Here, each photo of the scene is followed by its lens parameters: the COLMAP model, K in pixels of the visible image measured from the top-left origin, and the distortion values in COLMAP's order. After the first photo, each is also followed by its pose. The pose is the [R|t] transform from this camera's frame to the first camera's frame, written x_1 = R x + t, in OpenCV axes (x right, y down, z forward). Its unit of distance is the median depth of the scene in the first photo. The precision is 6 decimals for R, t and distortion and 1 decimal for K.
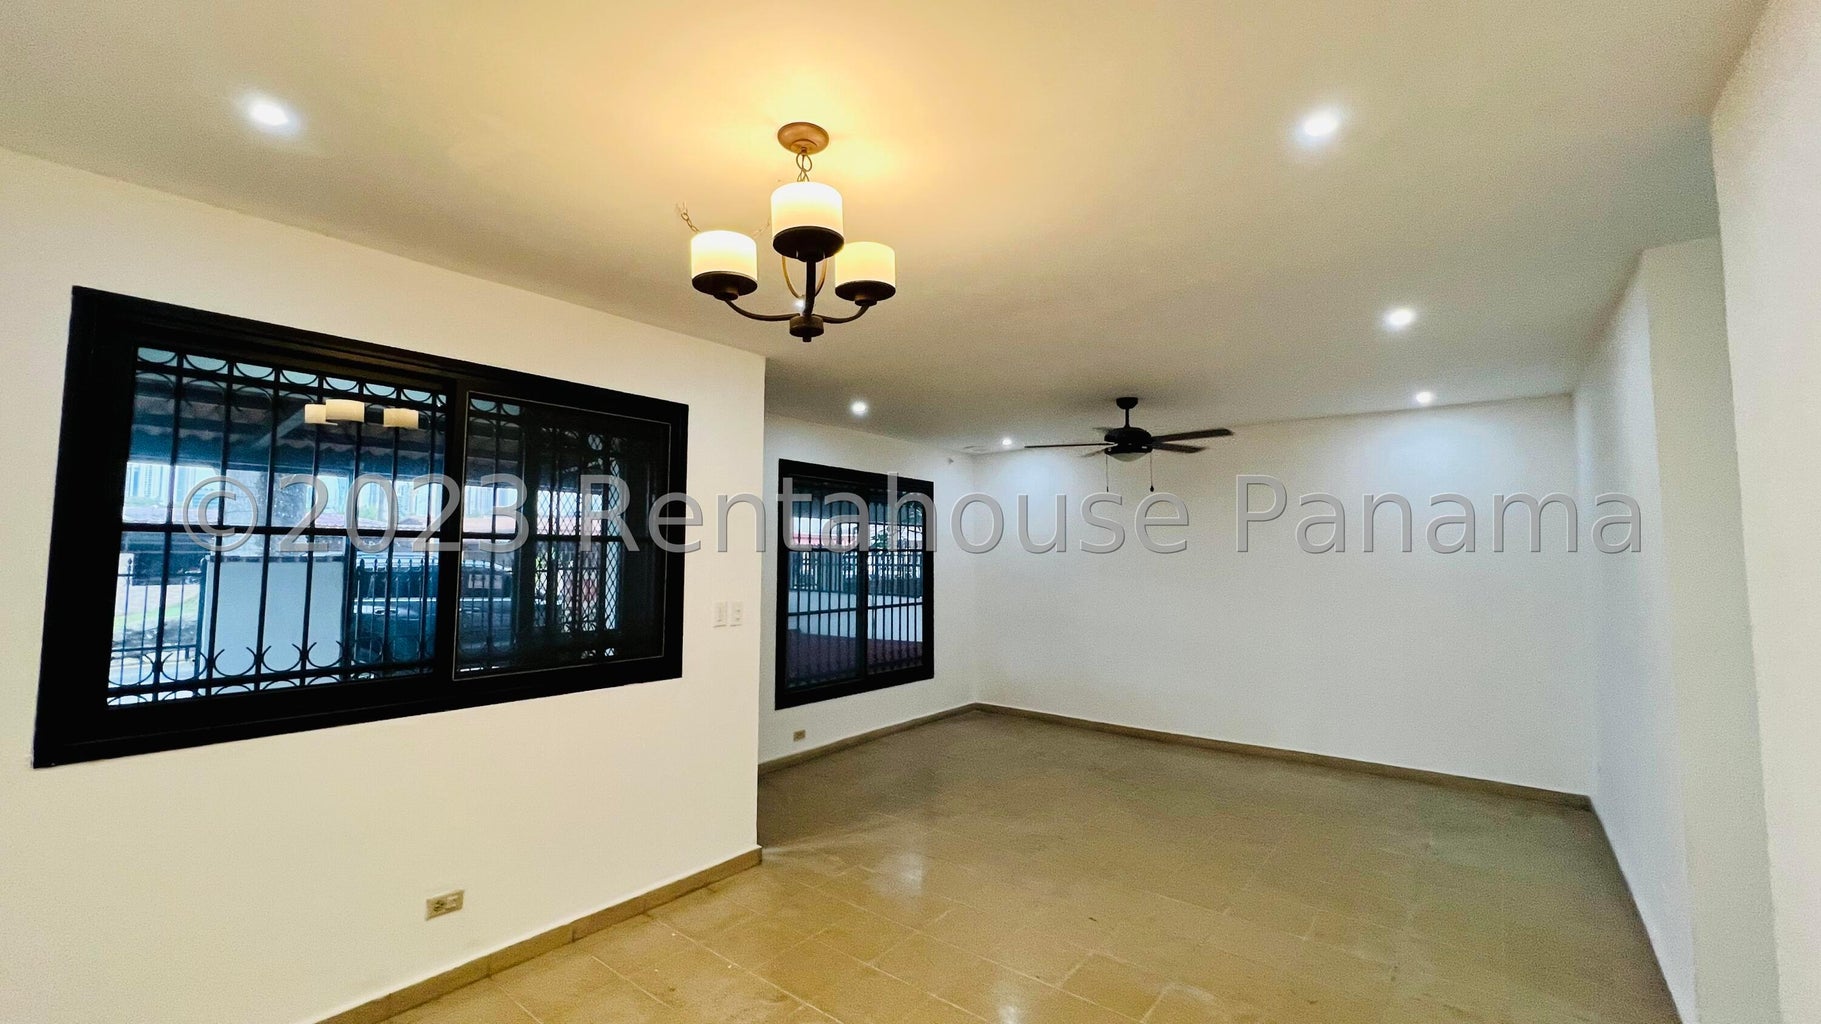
lens RADIAL K [[721.8, 0, 910.5], [0, 721.8, 512.0], [0, 0, 1]] dist [0.000006, 0.000014]
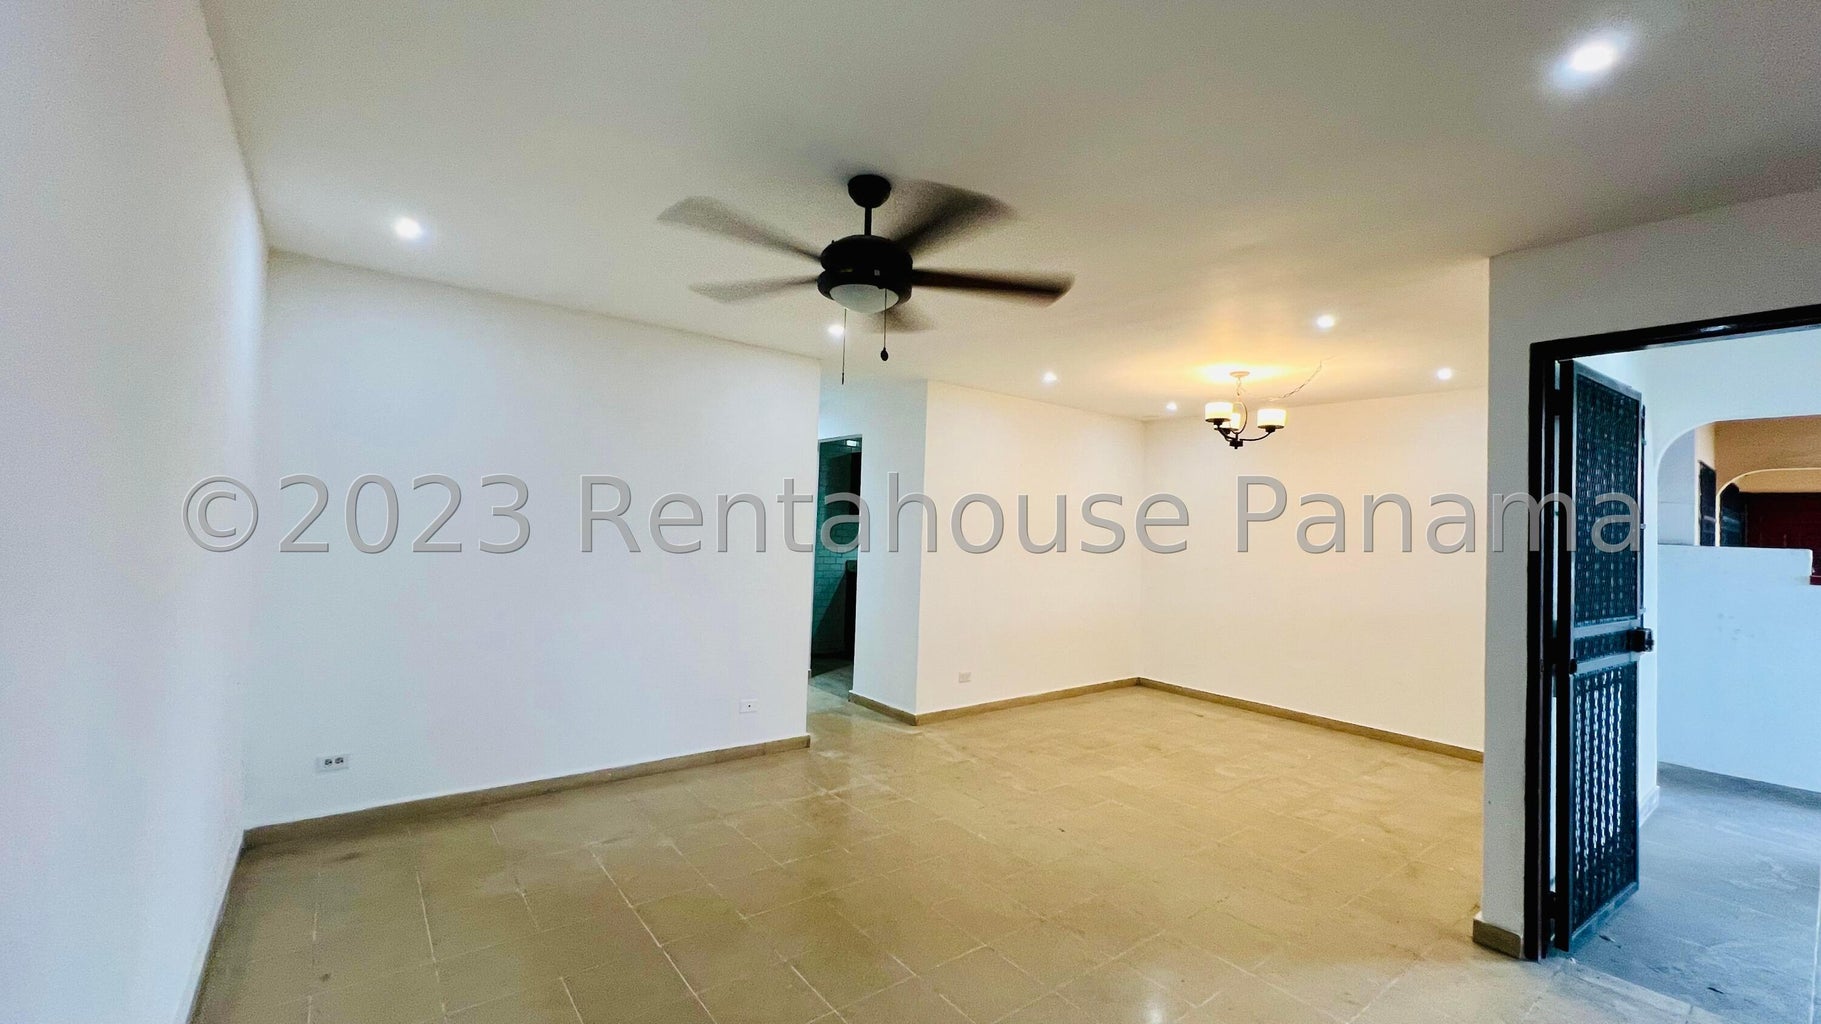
lens RADIAL K [[732.5, 0, 910.5], [0, 732.5, 512.0], [0, 0, 1]] dist [0.001080, 0.000067]
pose [[-0.973116, -0.031218, 0.228192, 0.188322], [-0.051107, 0.995339, -0.081777, 0.130763], [-0.224575, -0.091241, -0.970176, 1.794671]]
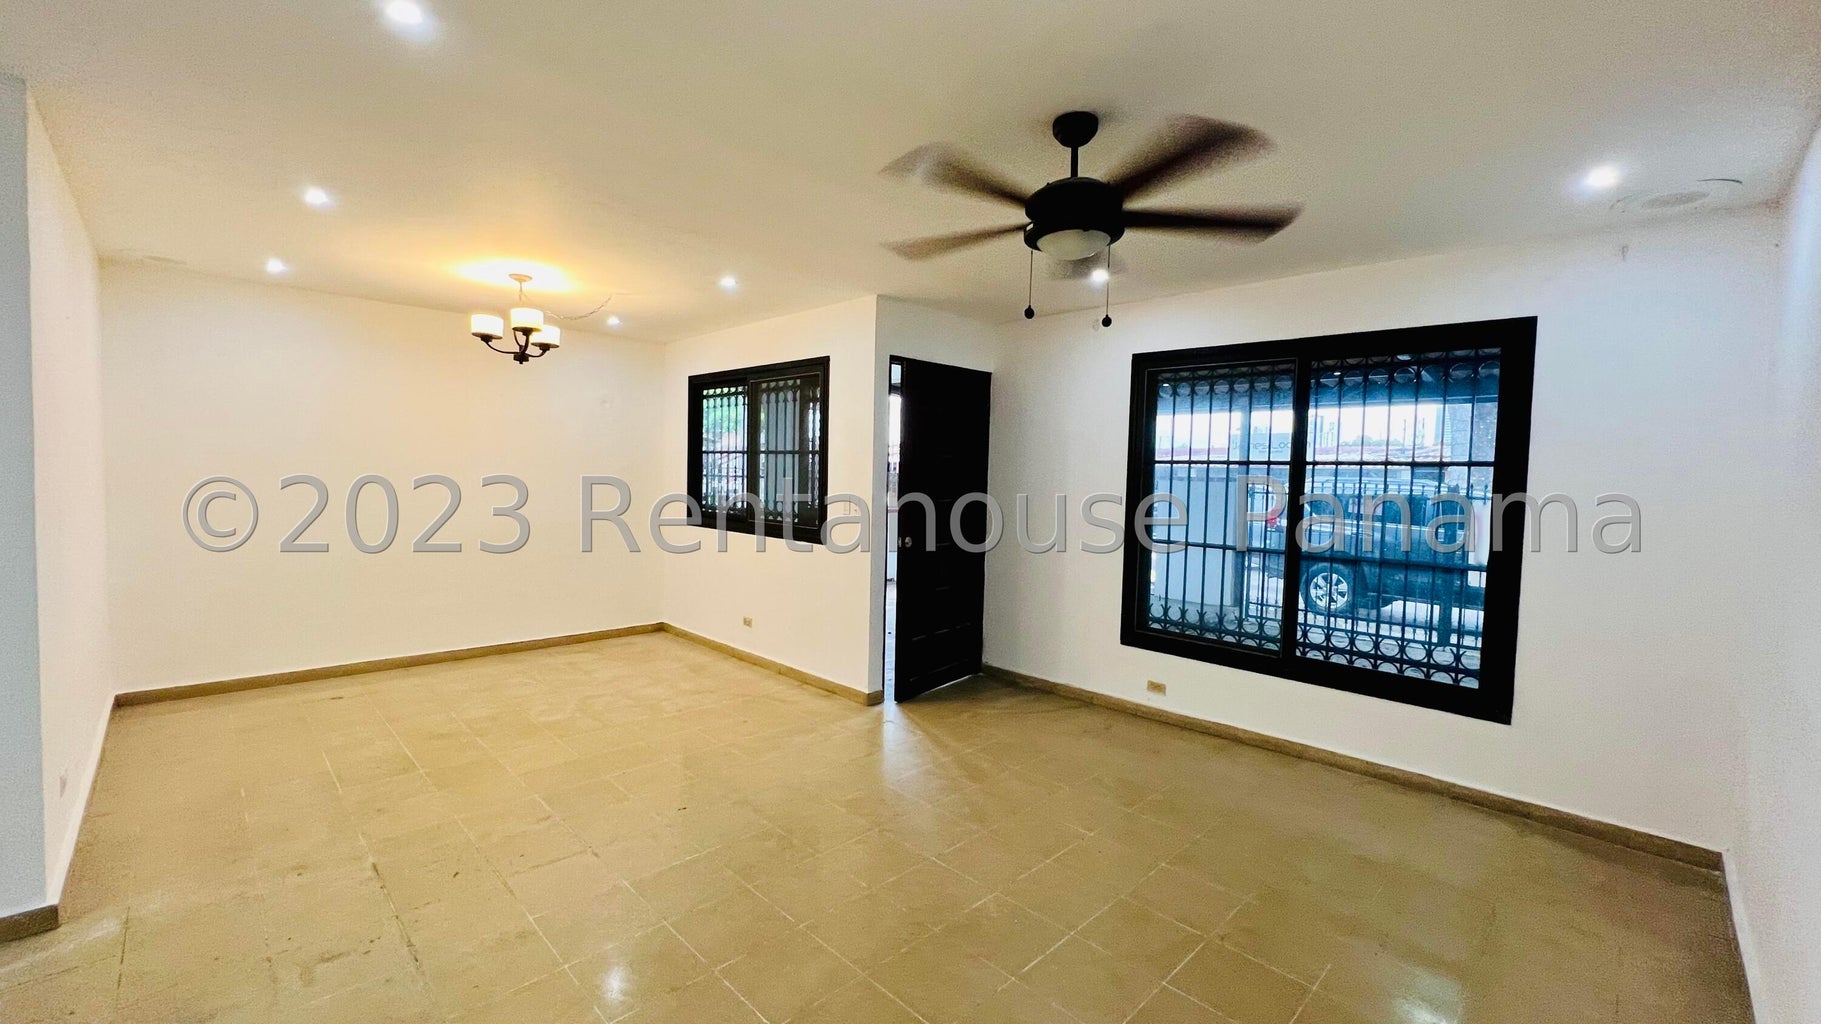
lens RADIAL K [[729.9, 0, 910.5], [0, 729.9, 512.0], [0, 0, 1]] dist [-0.000488, -0.000063]
pose [[-0.106825, 0.047637, -0.993136, 0.978533], [0.036886, 0.998354, 0.043920, 0.088704], [0.993593, -0.031941, -0.108406, 1.153872]]
